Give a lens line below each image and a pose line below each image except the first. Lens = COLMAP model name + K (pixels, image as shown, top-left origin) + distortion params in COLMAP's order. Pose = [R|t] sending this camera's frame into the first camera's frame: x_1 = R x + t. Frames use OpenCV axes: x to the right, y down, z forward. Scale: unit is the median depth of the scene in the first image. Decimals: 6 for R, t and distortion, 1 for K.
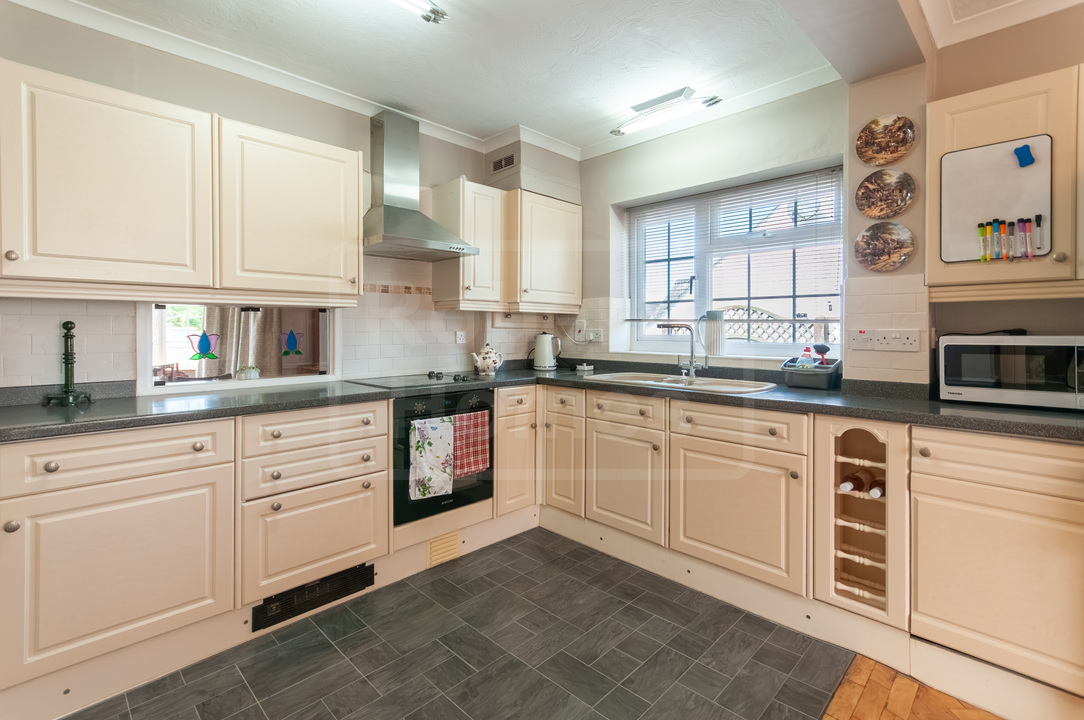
lens RADIAL K [[495.9, 0, 542.1], [0, 495.9, 331.3], [0, 0, 1]] dist [0.012900, 0.000975]
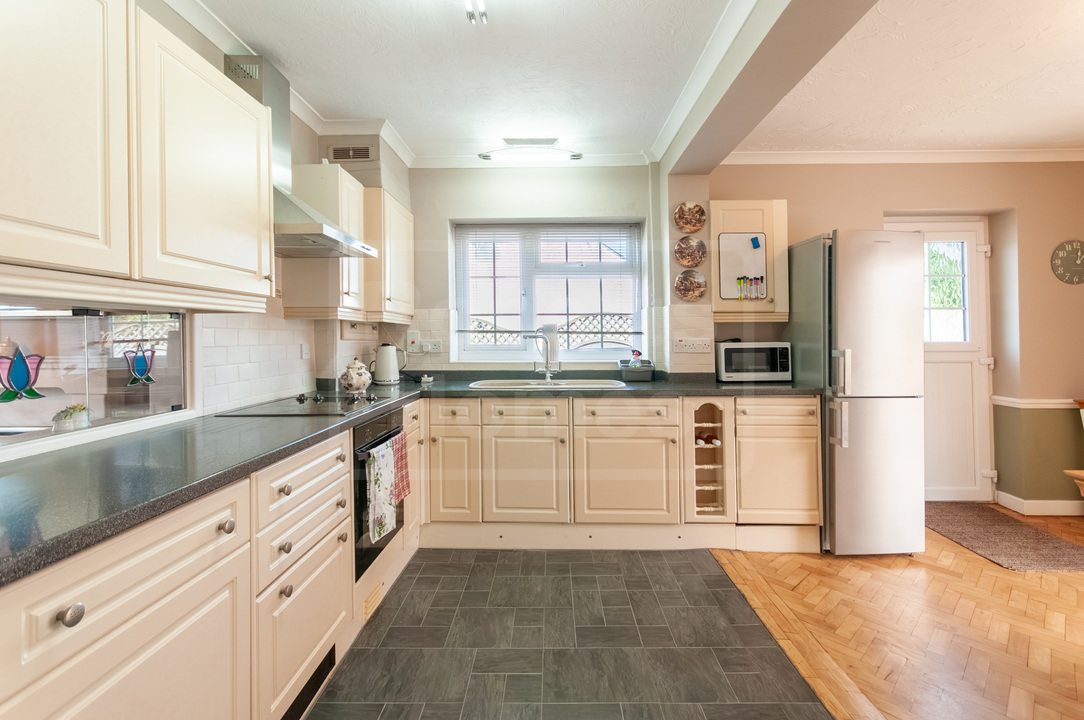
lens RADIAL K [[495.9, 0, 545.4], [0, 495.9, 332.1], [0, 0, 1]] dist [0.012900, 0.000975]
pose [[0.721886, 0.003751, 0.692002, -0.654311], [0.008188, 0.999869, -0.013962, -0.007181], [-0.691963, 0.015744, 0.721761, 0.187470]]
